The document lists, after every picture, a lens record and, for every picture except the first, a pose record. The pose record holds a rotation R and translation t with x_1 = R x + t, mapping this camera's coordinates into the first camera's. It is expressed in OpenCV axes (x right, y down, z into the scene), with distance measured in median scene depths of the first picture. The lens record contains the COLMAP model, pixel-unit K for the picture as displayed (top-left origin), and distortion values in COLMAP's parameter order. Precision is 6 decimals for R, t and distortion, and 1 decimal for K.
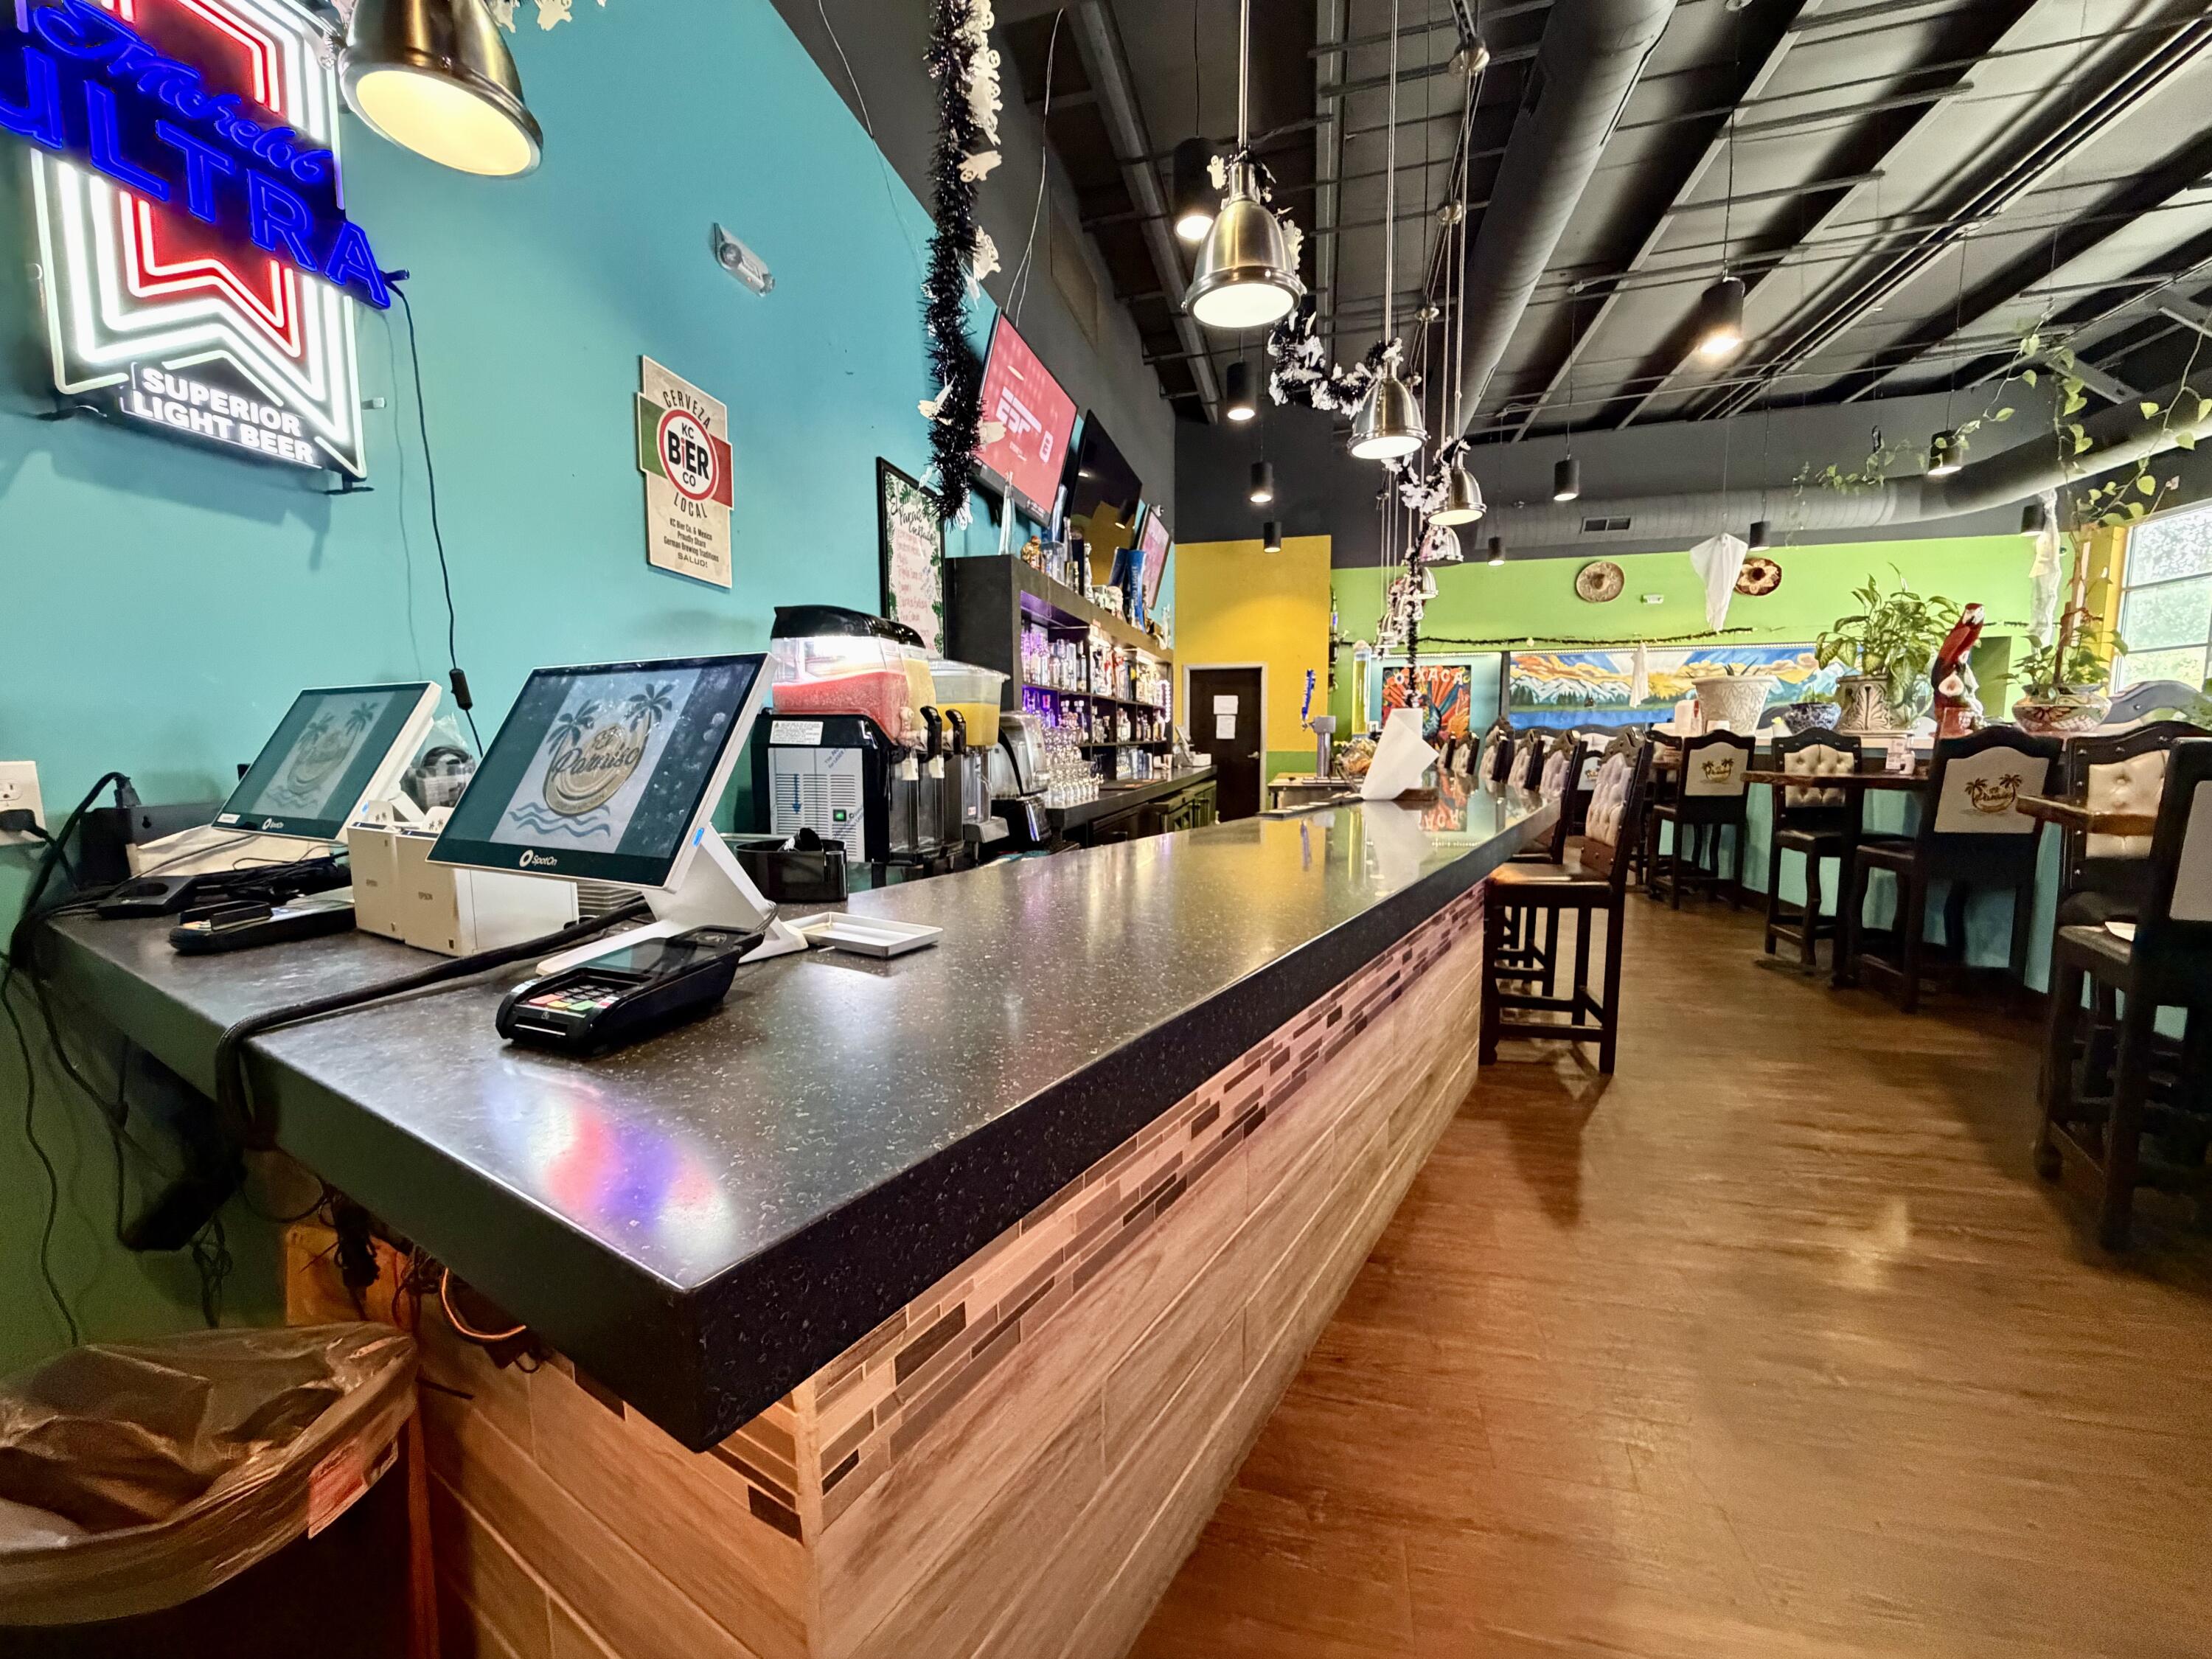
lens RADIAL K [[883.3, 0, 1106.1], [0, 883.3, 839.2], [0, 0, 1]] dist [0.000521, -0.000554]
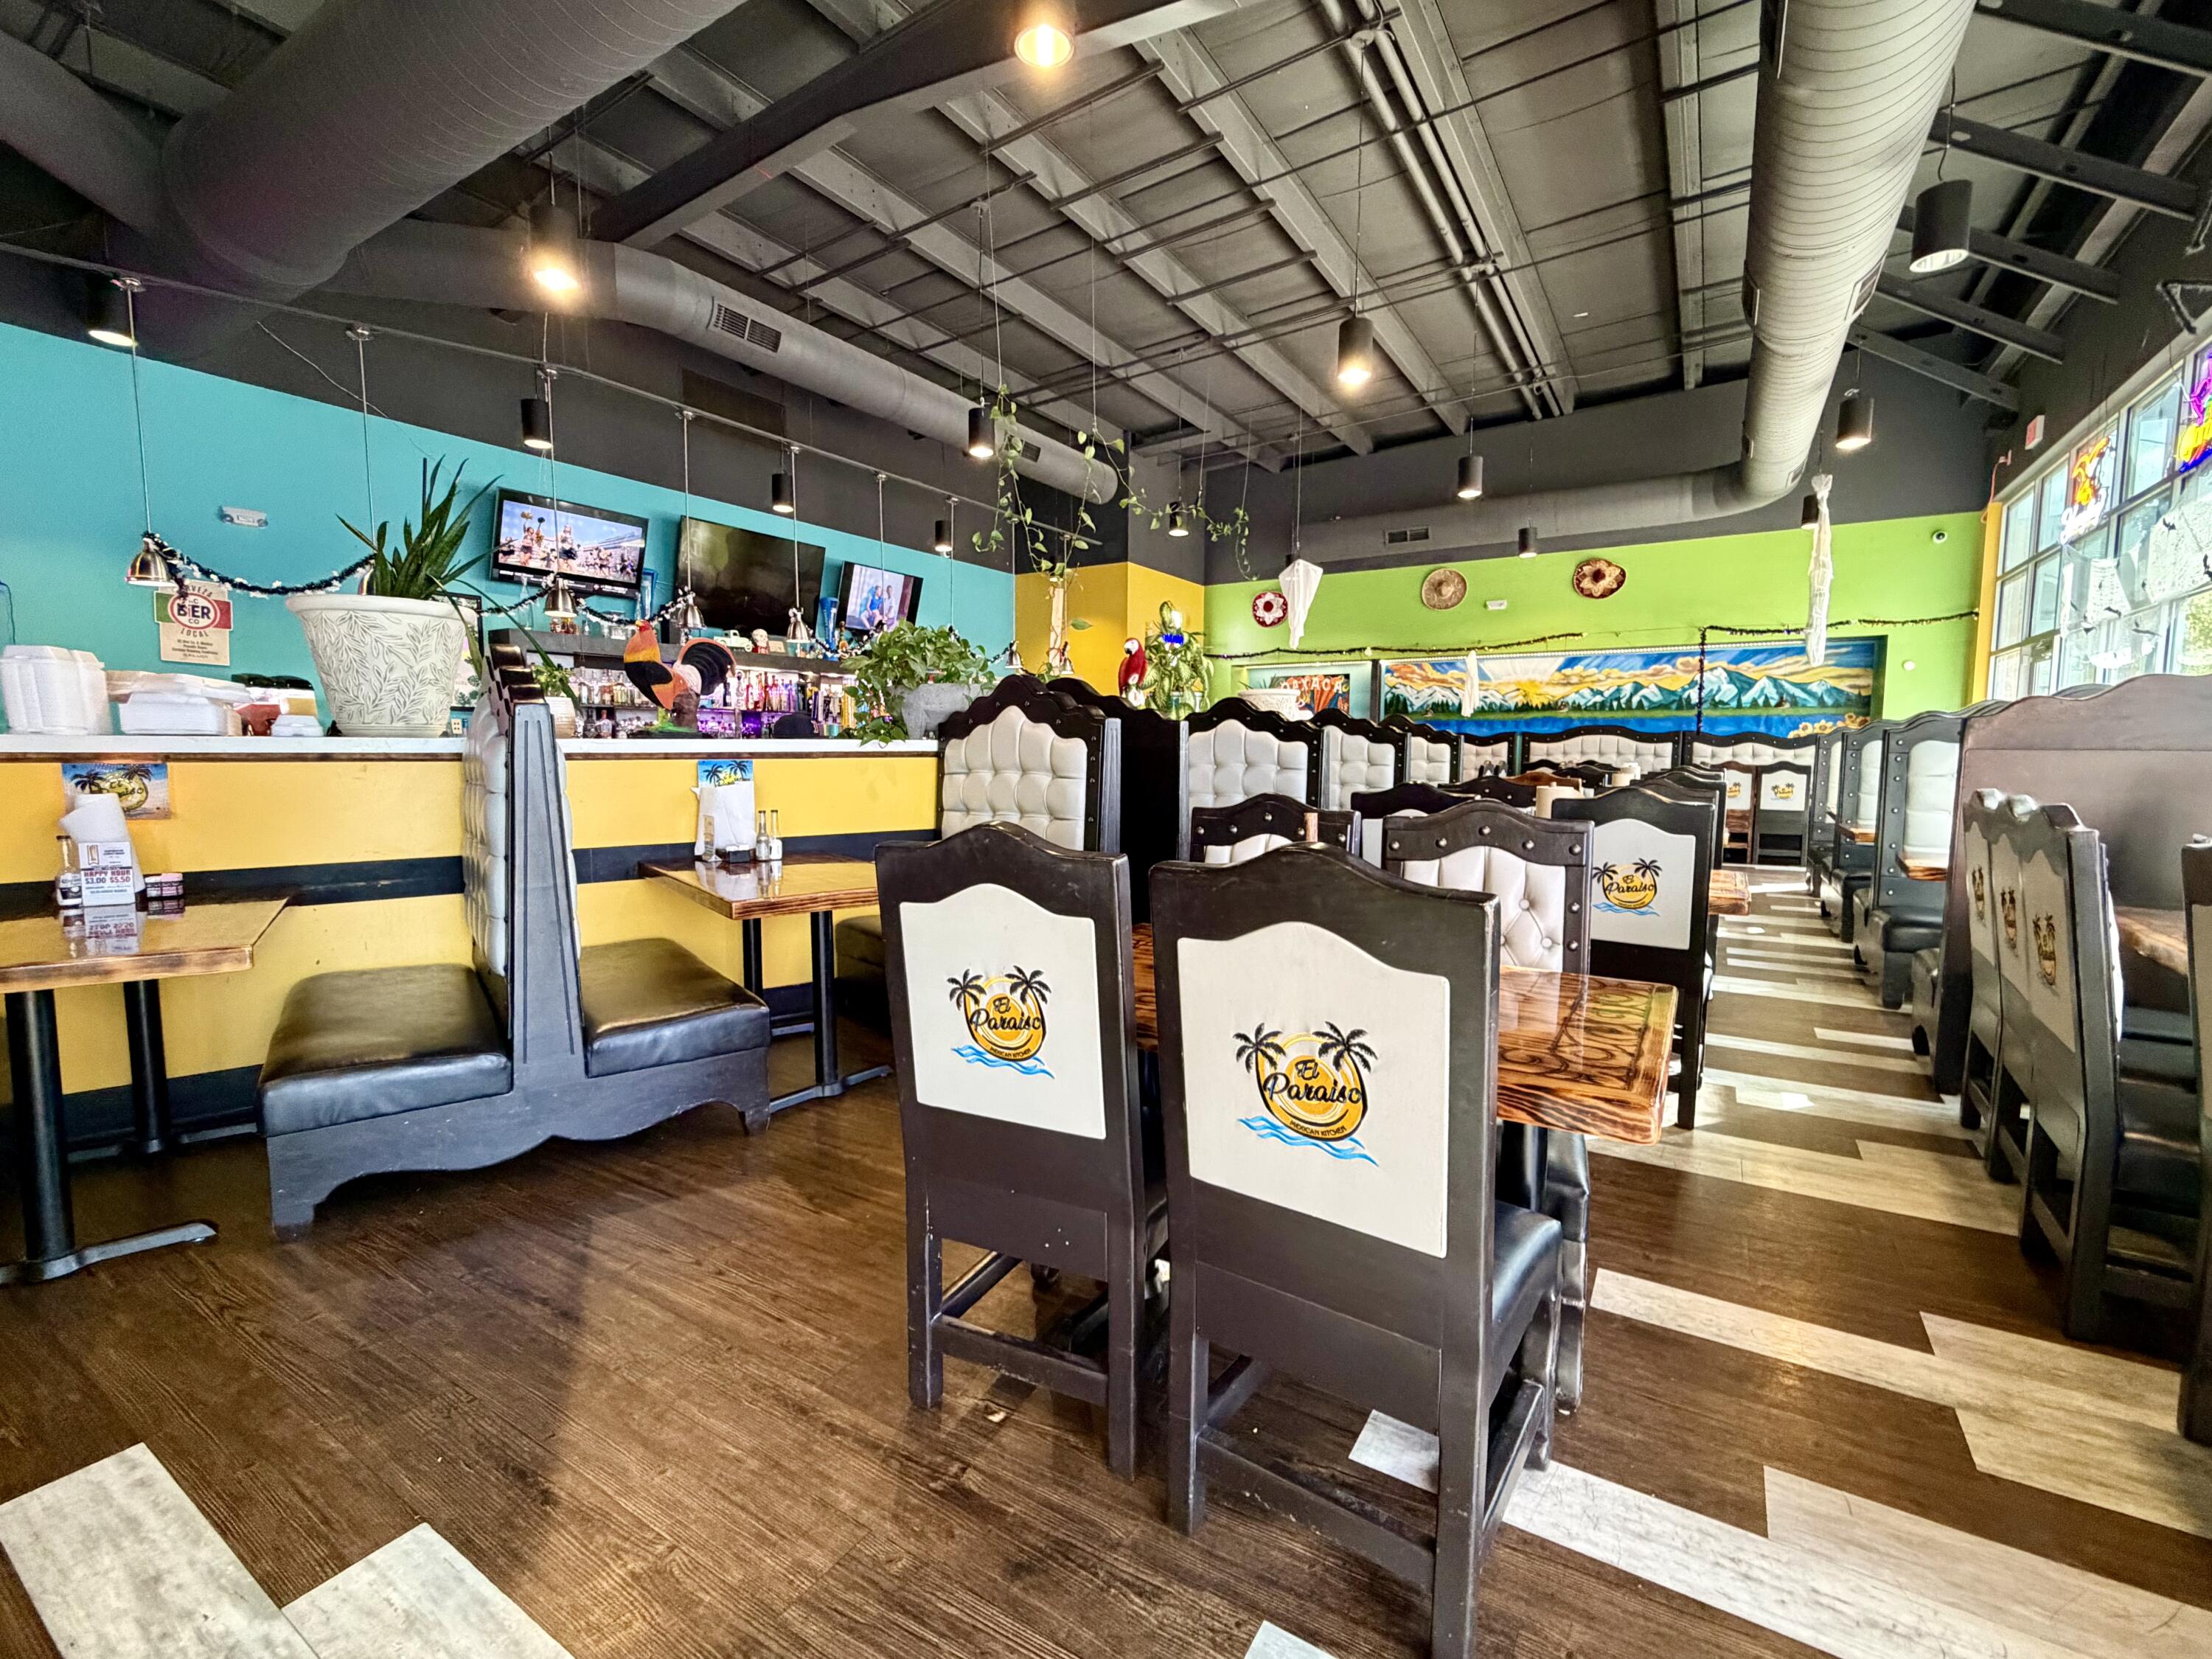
lens RADIAL K [[962.1, 0, 1100.2], [0, 962.1, 830.2], [0, 0, 1]] dist [-0.000275, -0.000768]
pose [[0.946947, 0.038627, -0.319061, 0.549545], [-0.047173, 0.998704, -0.019099, 0.015603], [0.317910, 0.033136, 0.947542, -0.128795]]
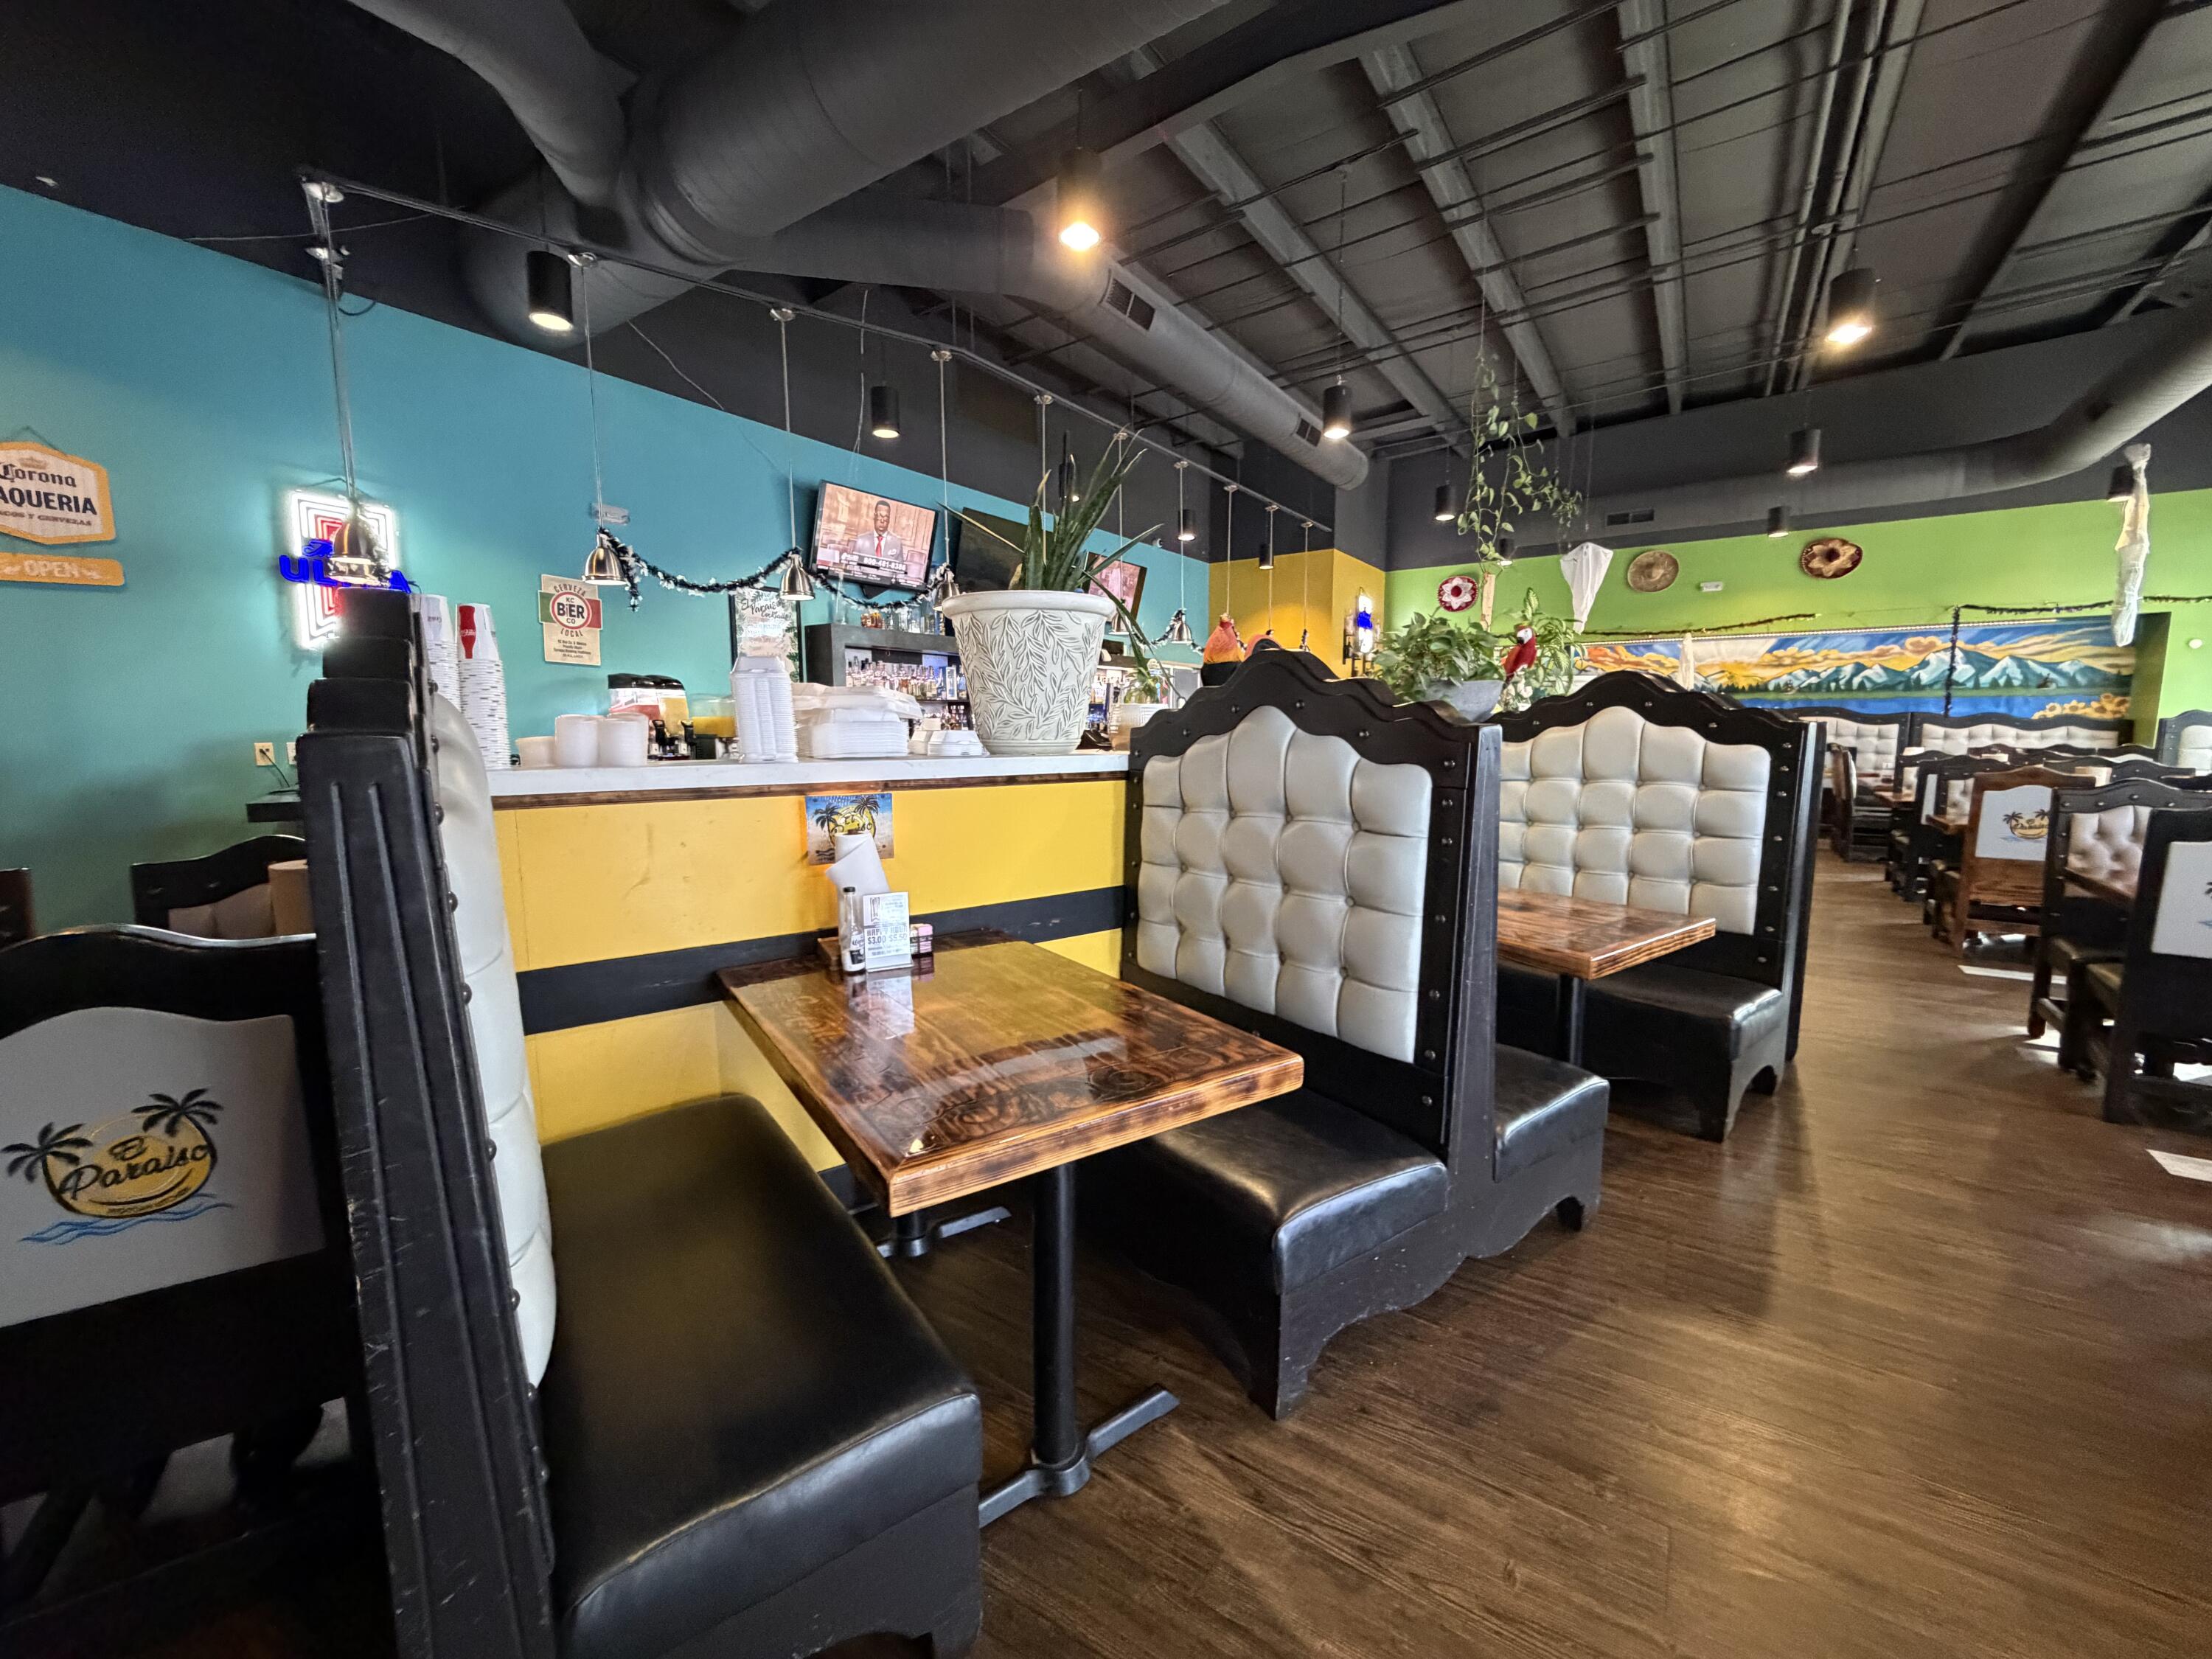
lens RADIAL K [[883.3, 0, 1101.2], [0, 883.3, 828.6], [0, 0, 1]] dist [0.000521, -0.000554]
pose [[0.935007, 0.044561, -0.351820, 0.344405], [-0.042539, 0.999004, 0.013479, 0.007814], [0.352070, 0.002363, 0.935971, -0.136381]]
